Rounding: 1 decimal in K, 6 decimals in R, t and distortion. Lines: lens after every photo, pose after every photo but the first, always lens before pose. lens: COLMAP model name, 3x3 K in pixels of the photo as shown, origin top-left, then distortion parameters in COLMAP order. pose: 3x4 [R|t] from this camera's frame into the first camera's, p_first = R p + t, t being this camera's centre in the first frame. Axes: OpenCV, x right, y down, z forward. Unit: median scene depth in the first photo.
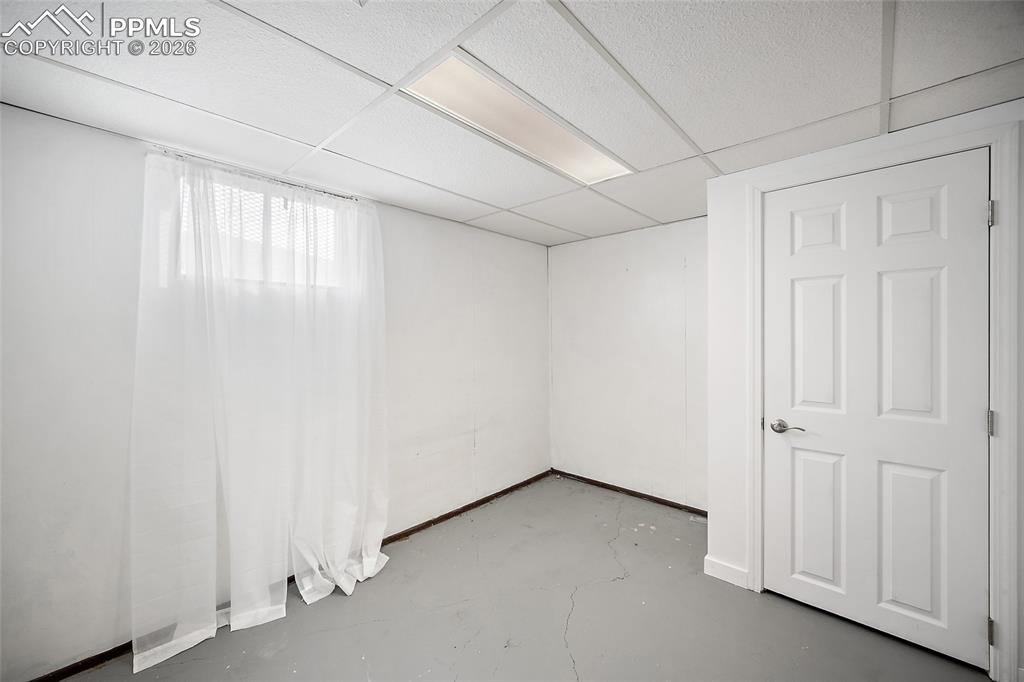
lens RADIAL K [[406.4, 0, 507.9], [0, 406.4, 347.8], [0, 0, 1]] dist [-0.000569, -0.000211]
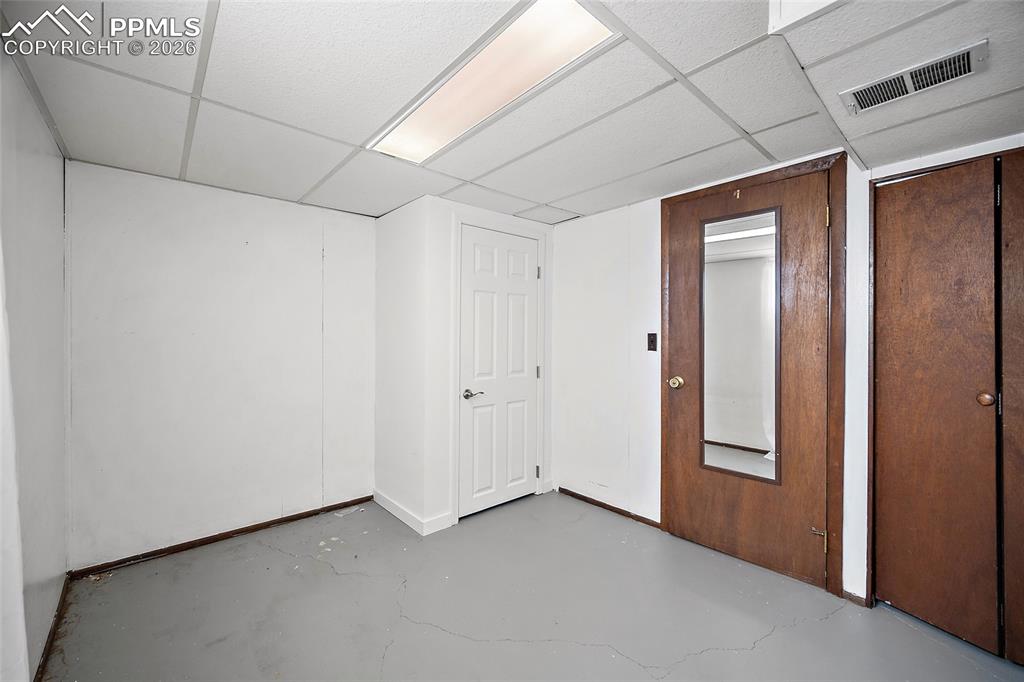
lens RADIAL K [[399.0, 0, 512.0], [0, 399.0, 341.0], [0, 0, 1]] dist [-0.000804, -0.000137]
pose [[0.107956, -0.007645, 0.994126, -0.660453], [0.025086, 0.999673, 0.004964, 0.008153], [-0.993839, 0.024403, 0.108112, 0.680142]]
